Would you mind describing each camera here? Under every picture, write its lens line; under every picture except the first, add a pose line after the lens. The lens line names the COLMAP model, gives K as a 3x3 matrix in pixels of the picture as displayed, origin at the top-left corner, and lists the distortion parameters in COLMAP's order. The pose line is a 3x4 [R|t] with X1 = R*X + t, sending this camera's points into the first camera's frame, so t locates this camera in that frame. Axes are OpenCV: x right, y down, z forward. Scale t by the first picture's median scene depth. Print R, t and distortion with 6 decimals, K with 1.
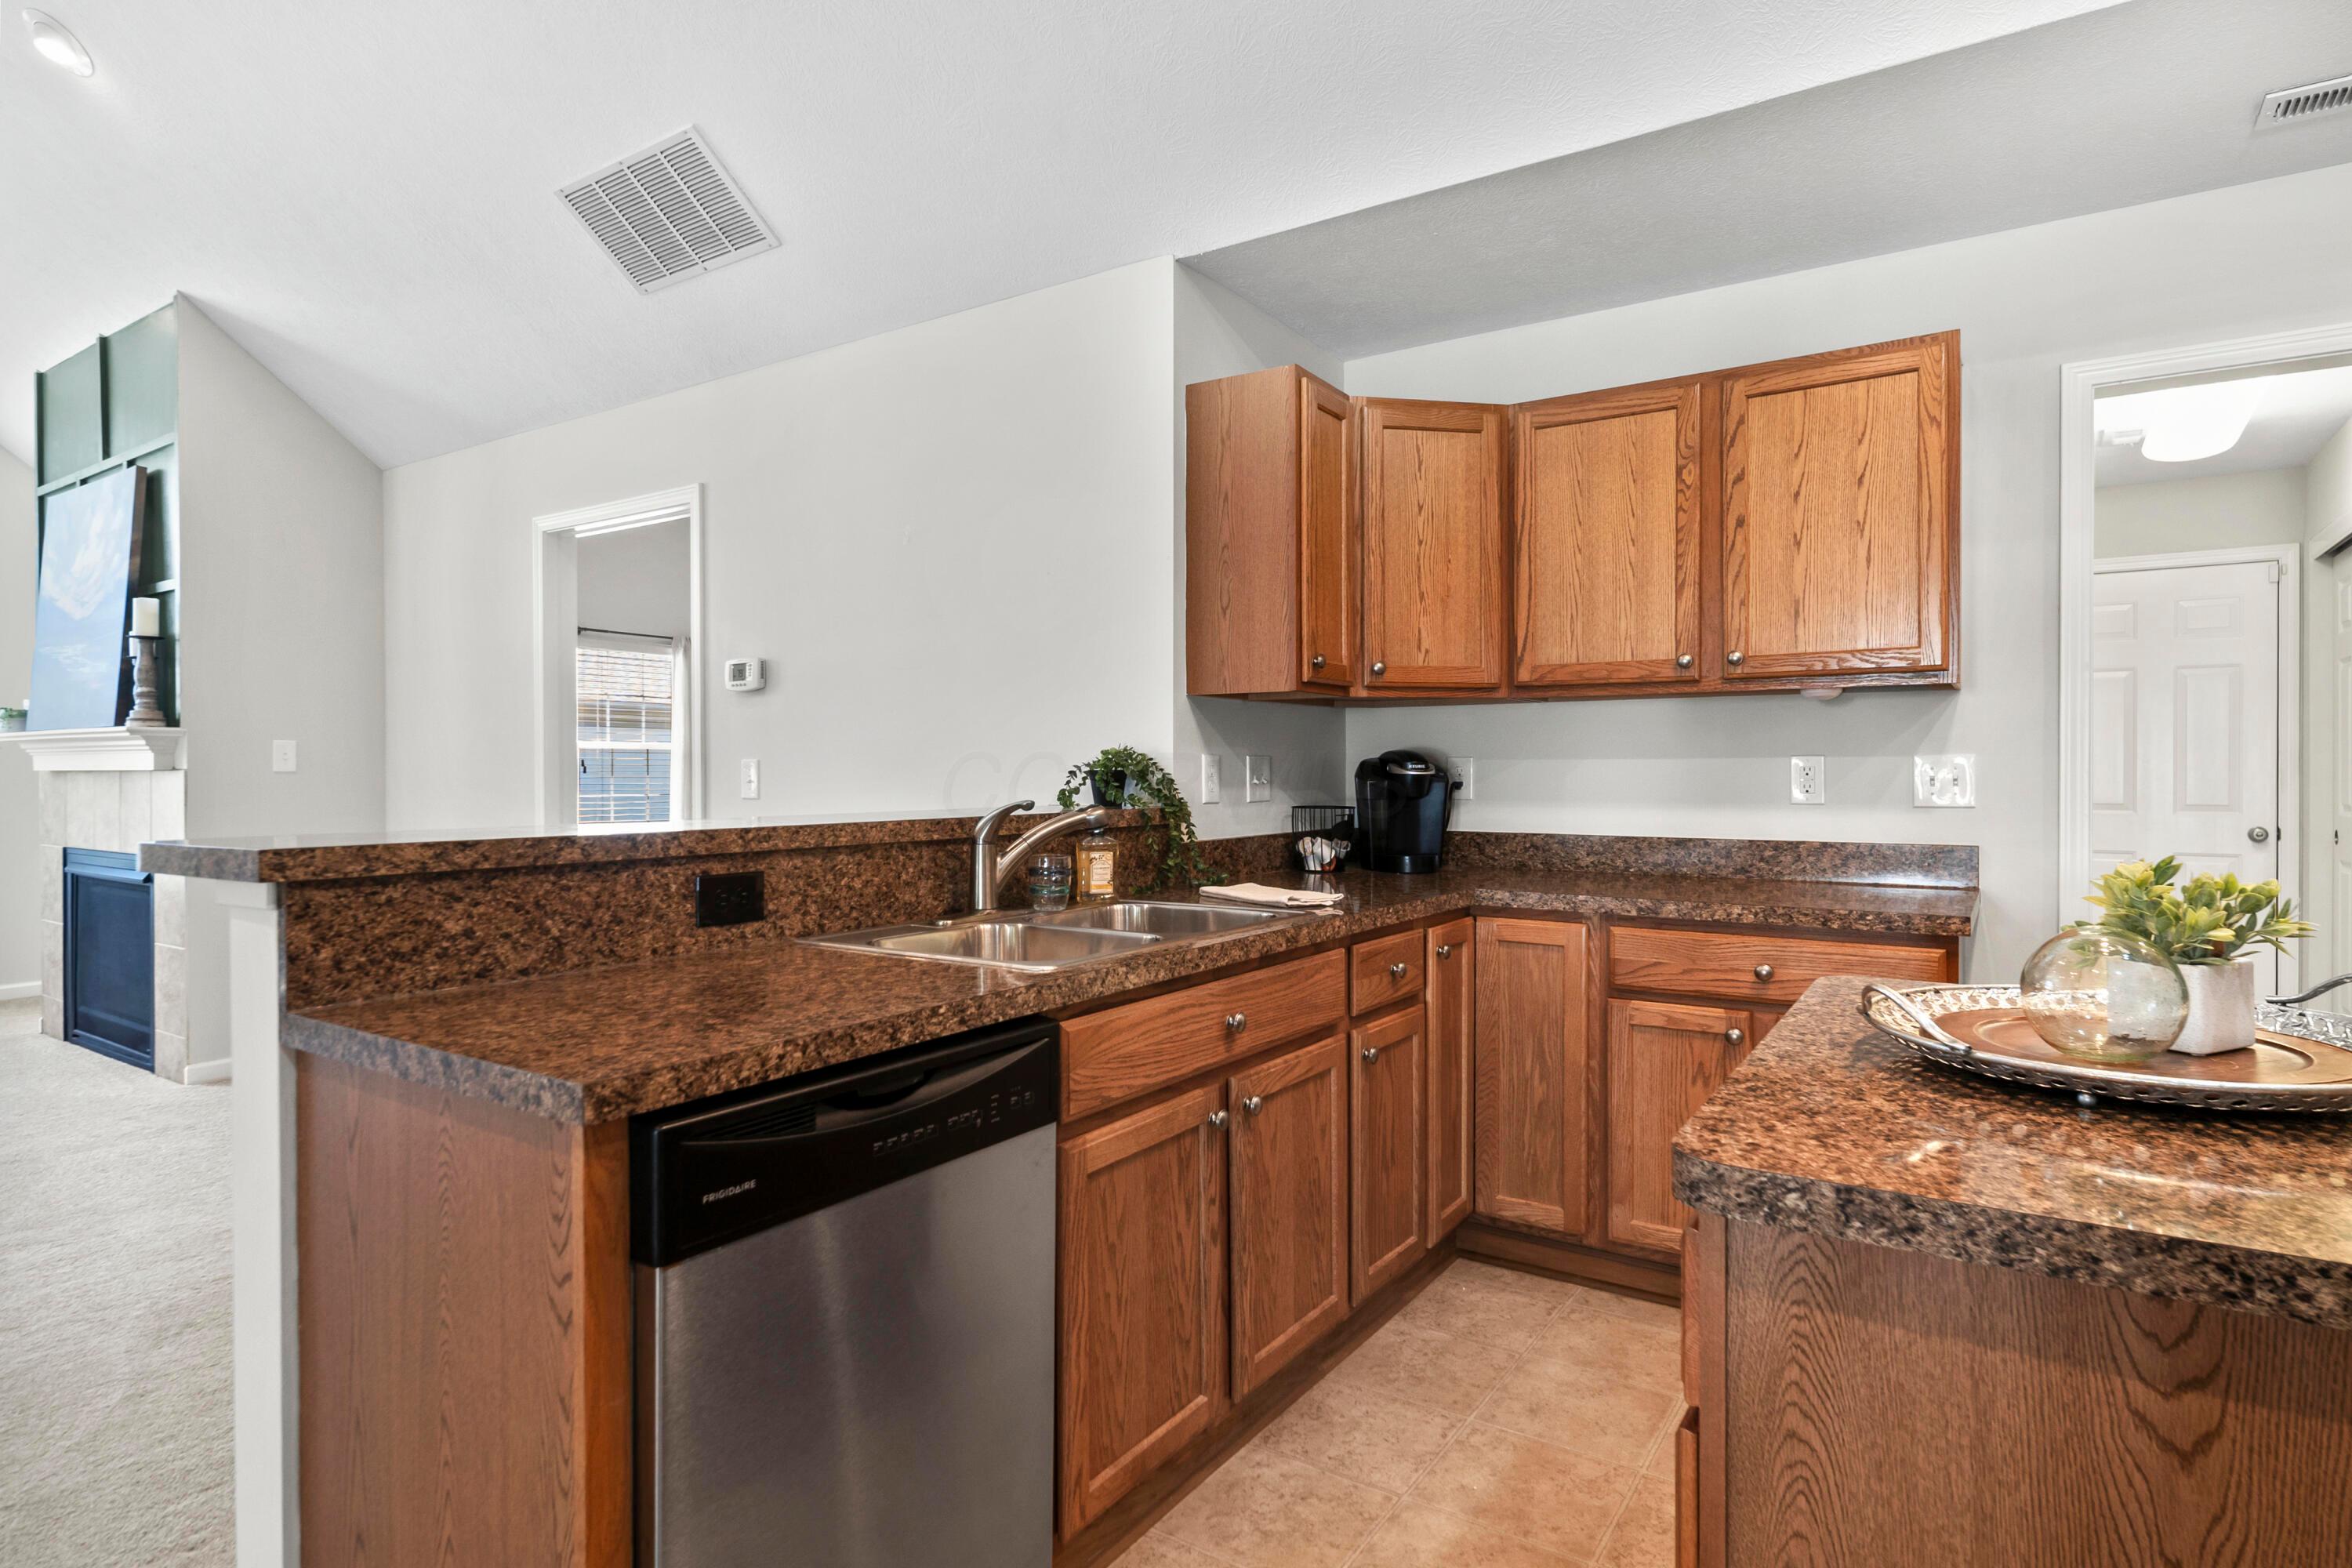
lens RADIAL K [[1263.5, 0, 1161.6], [0, 1263.5, 780.5], [0, 0, 1]] dist [0.003499, -0.000722]
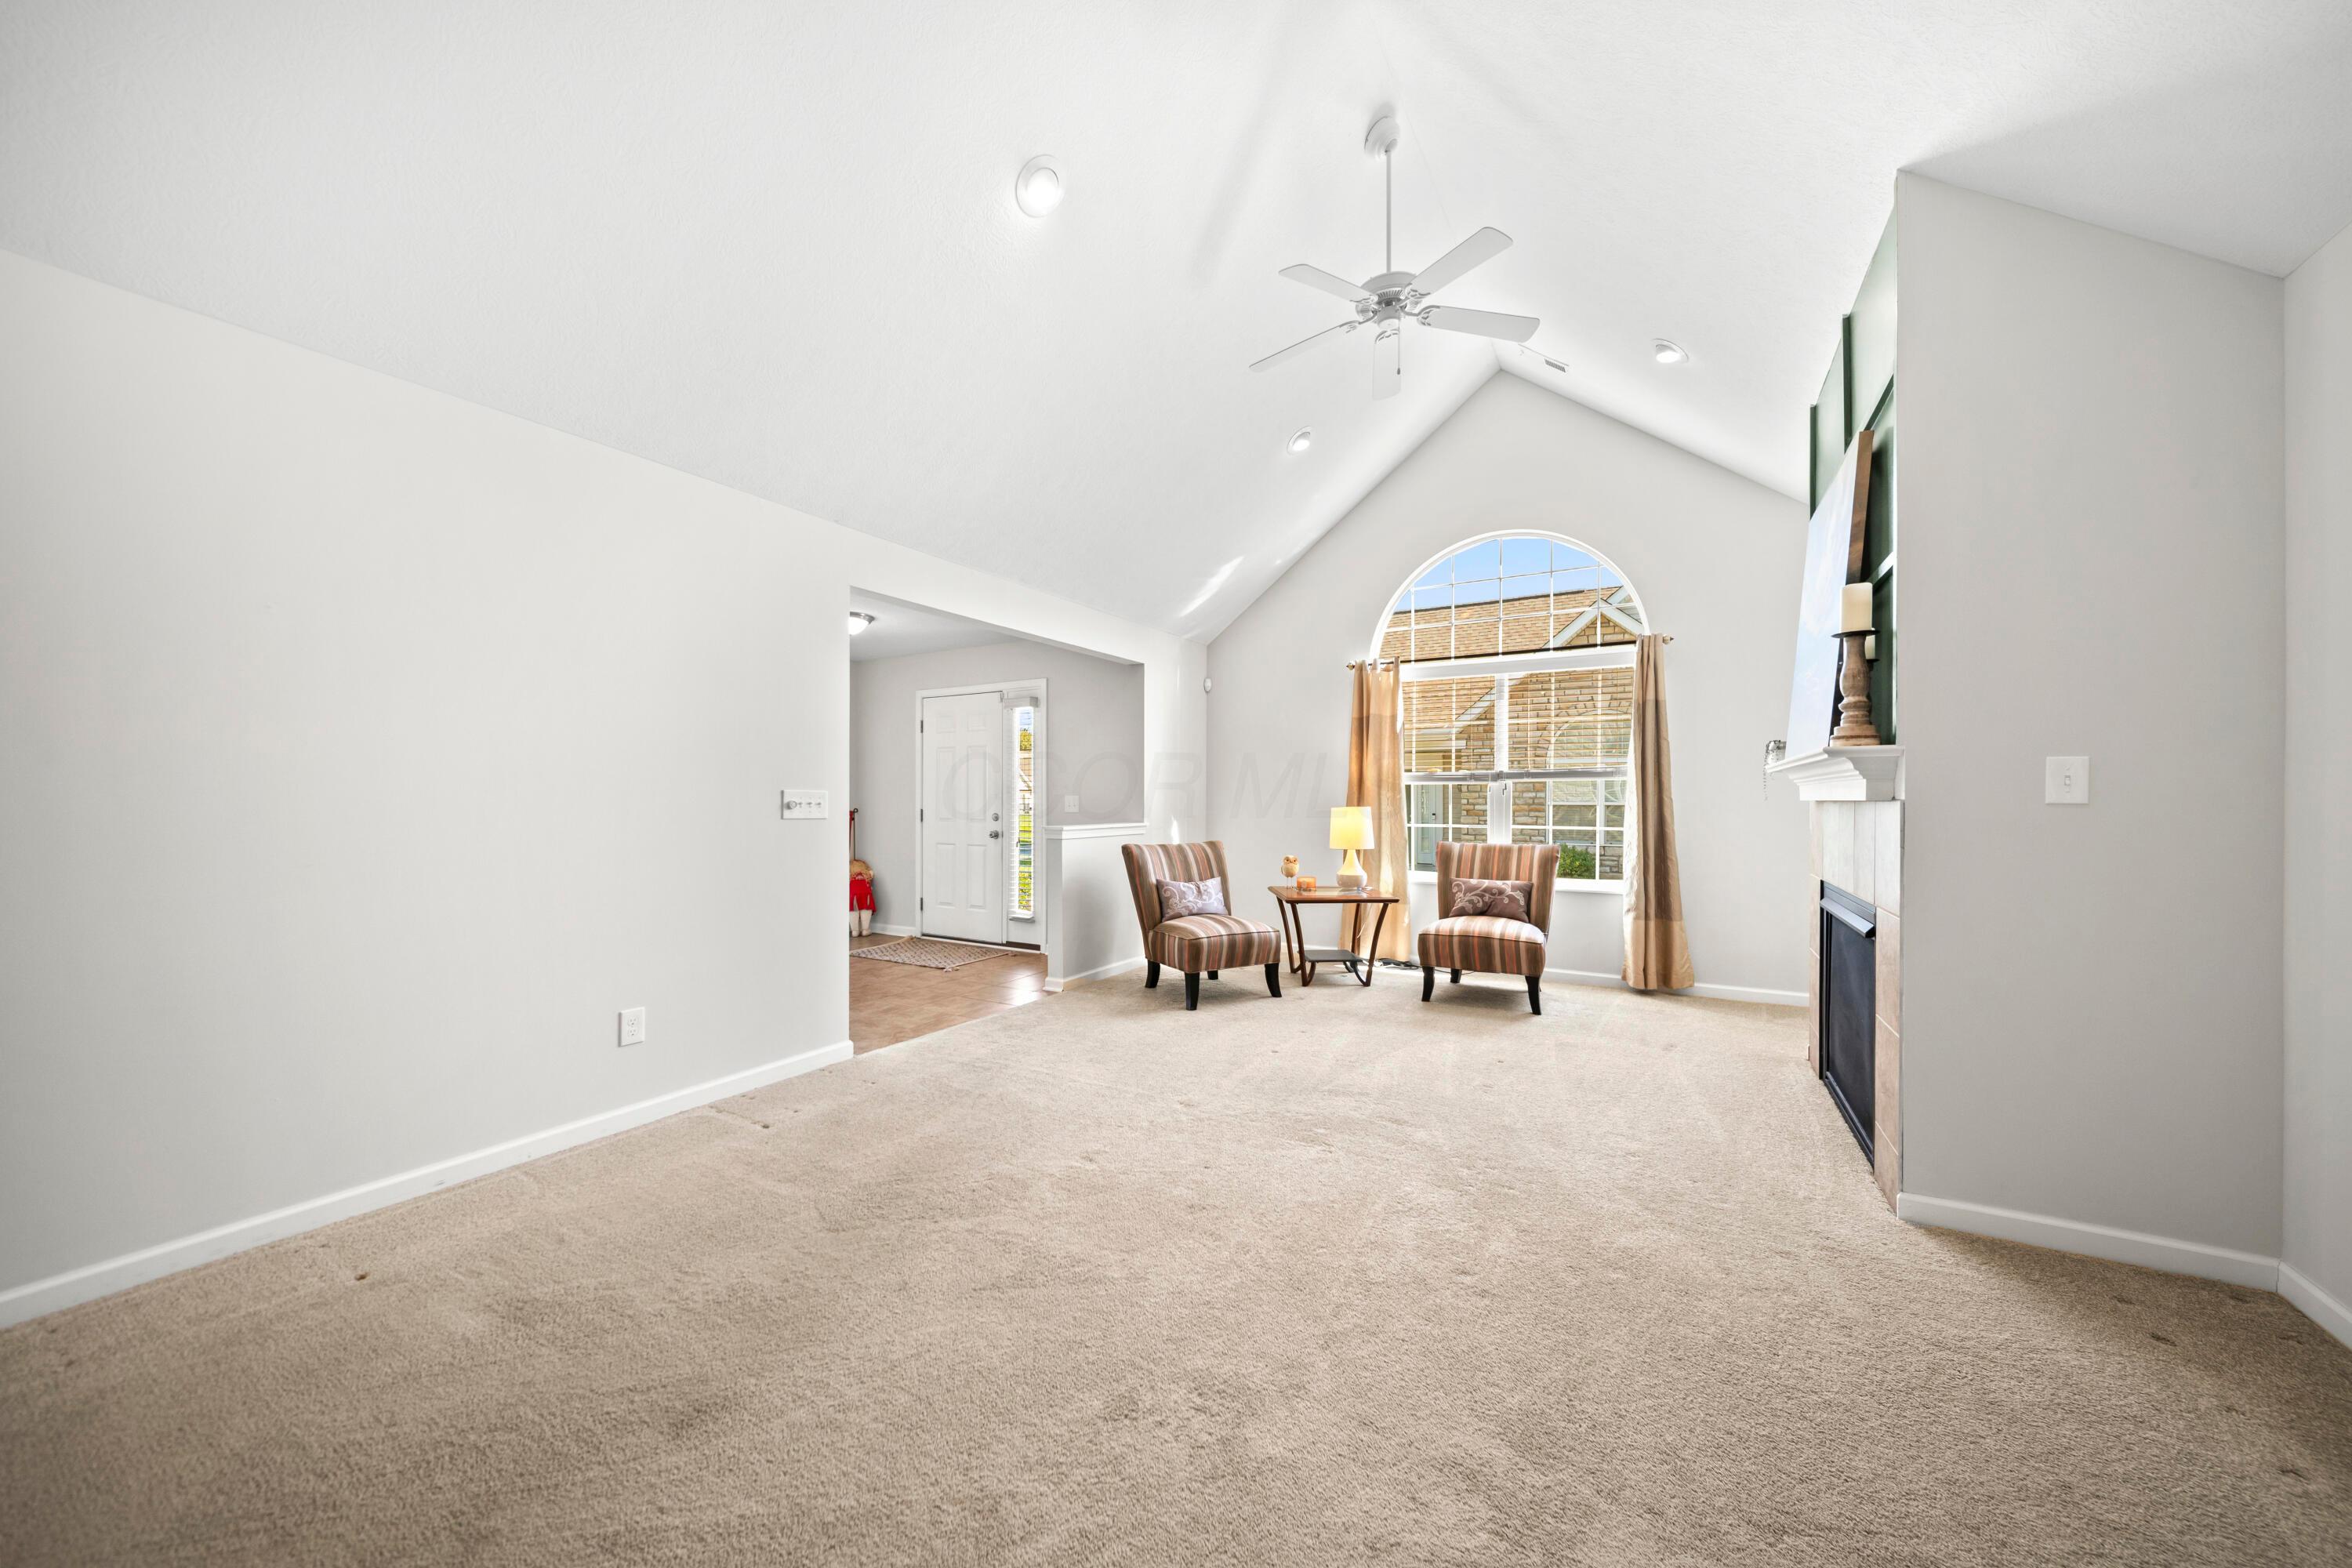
lens RADIAL K [[829.9, 0, 1158.5], [0, 829.9, 802.8], [0, 0, 1]] dist [0.004868, -0.002200]
pose [[0.054396, 0.005720, -0.998503, -0.484114], [-0.010112, 0.999935, 0.005177, -0.008264], [0.998468, 0.009815, 0.054451, 0.857910]]
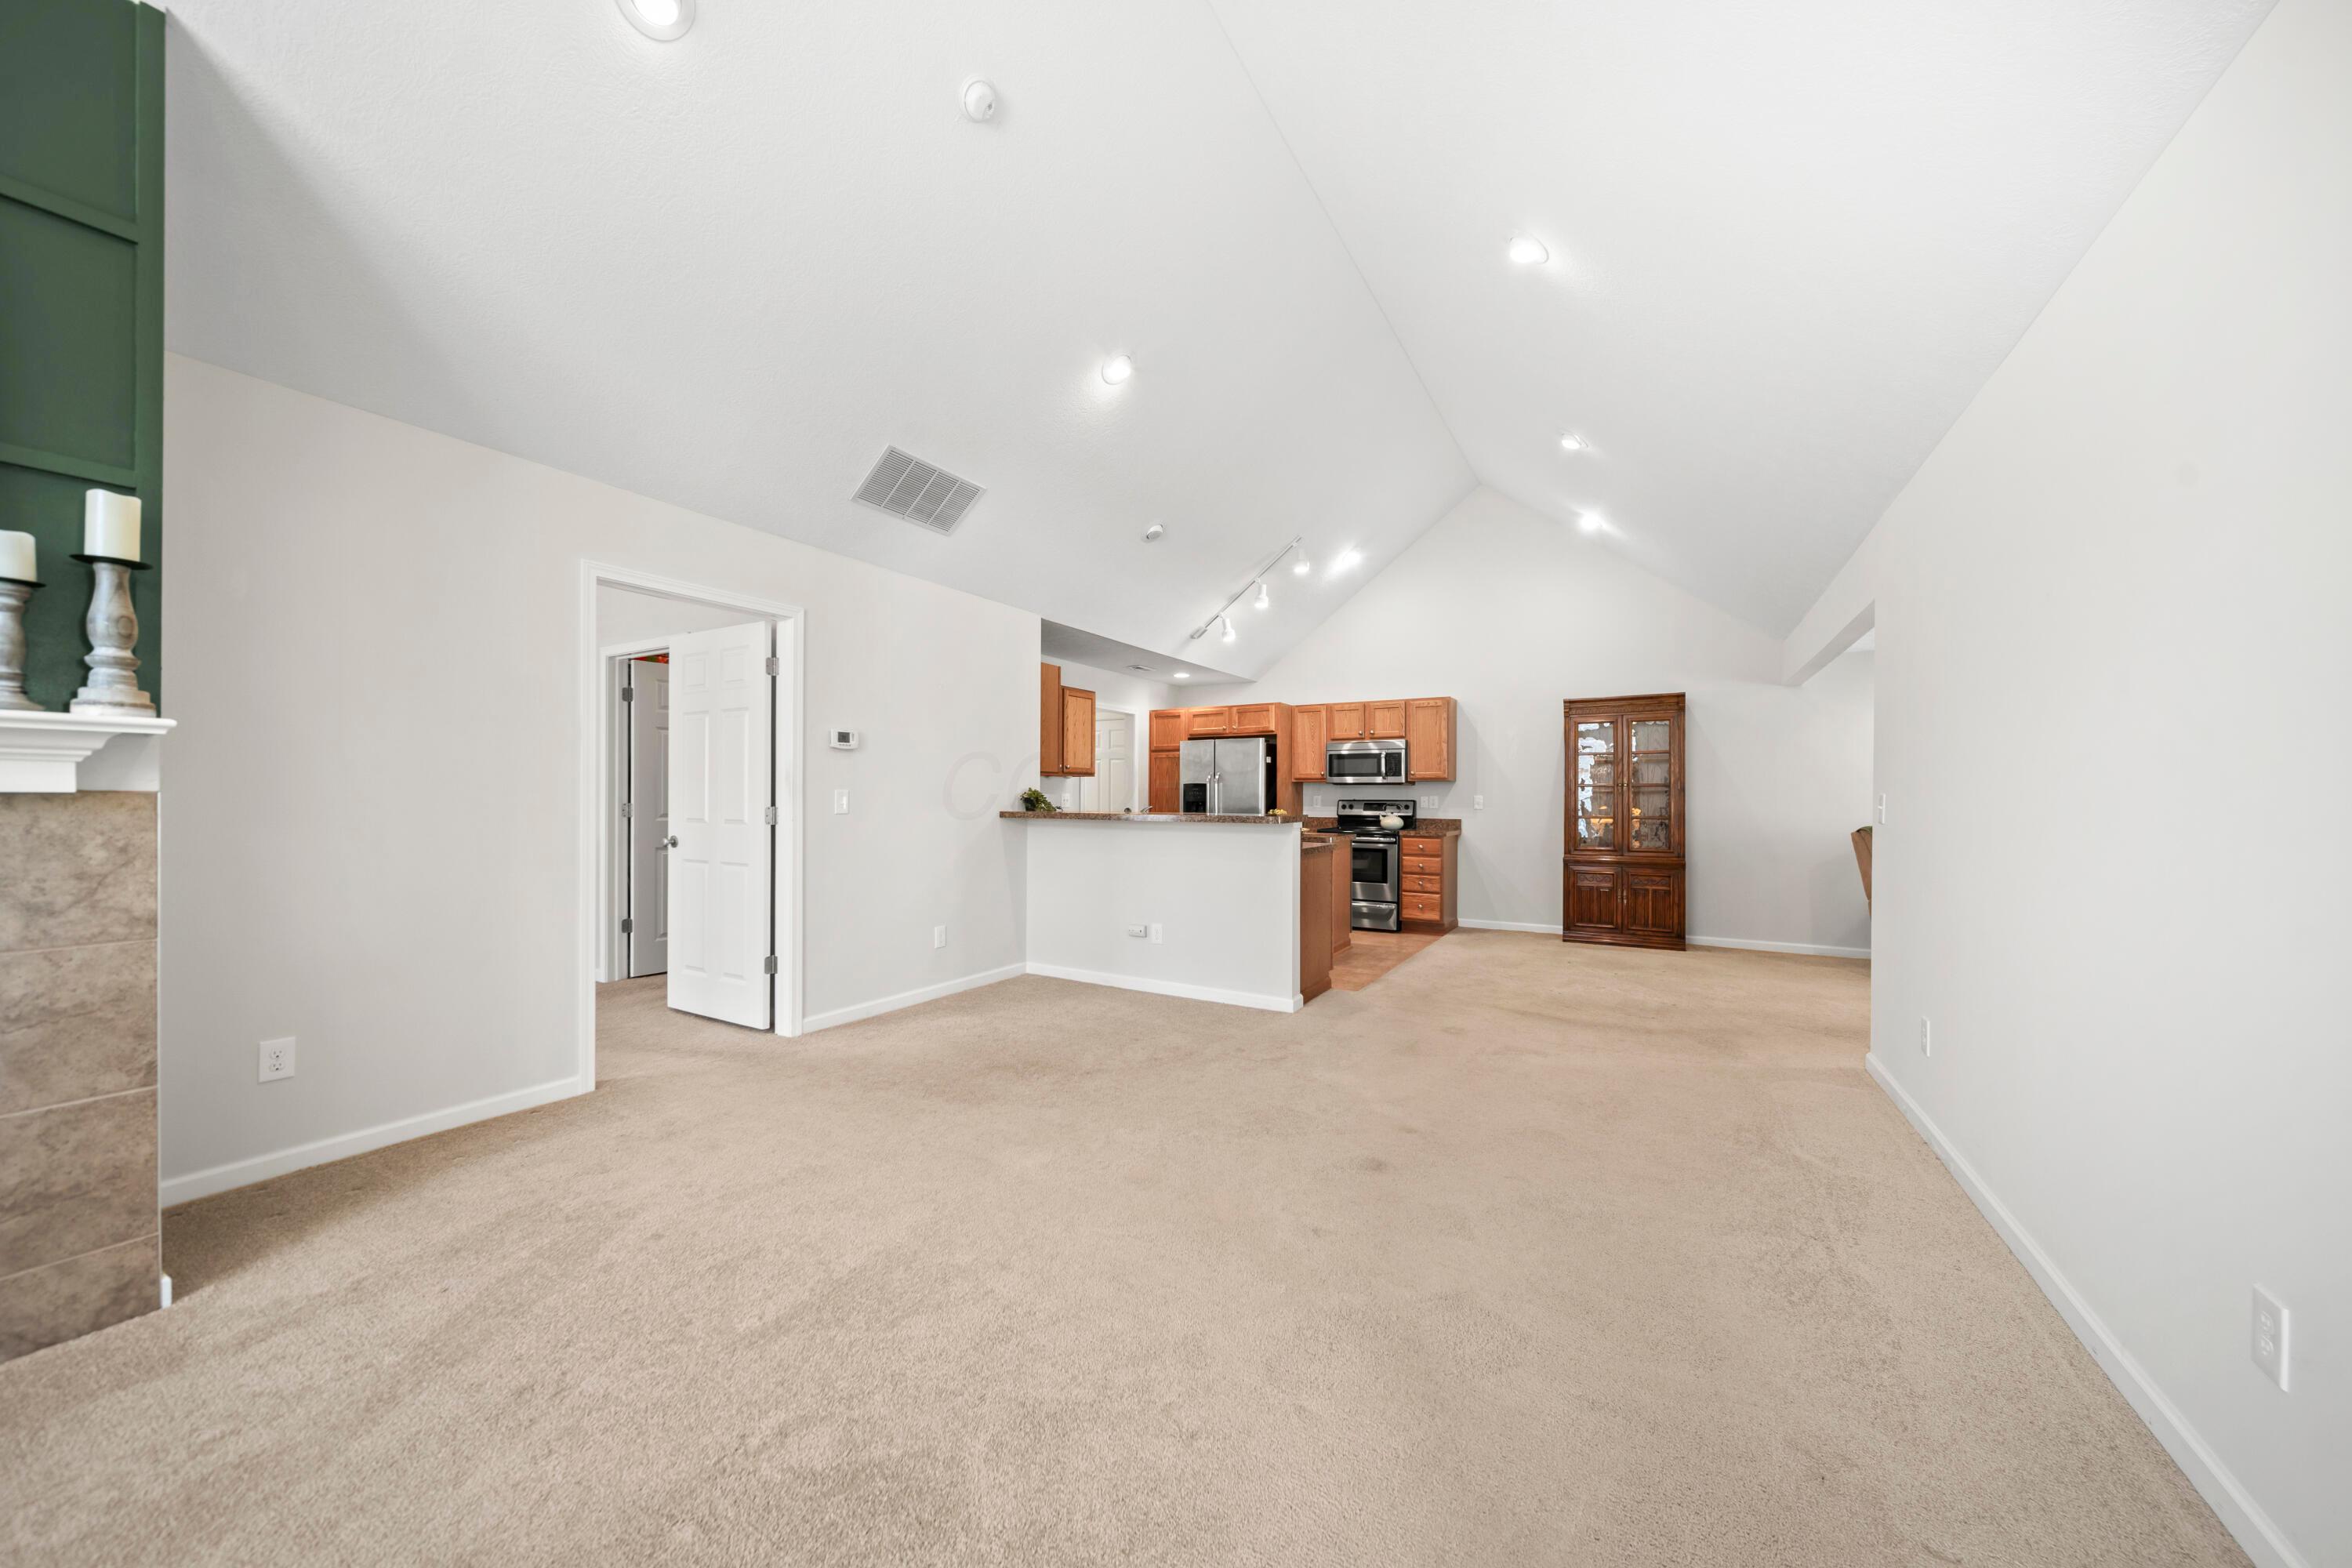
lens RADIAL K [[829.9, 0, 1162.9], [0, 829.9, 803.0], [0, 0, 1]] dist [0.004868, -0.002200]
pose [[-0.062608, -0.005682, 0.998022, -1.947847], [0.003971, 0.999974, 0.005942, -0.005901], [-0.998030, 0.004335, -0.062584, 0.878970]]
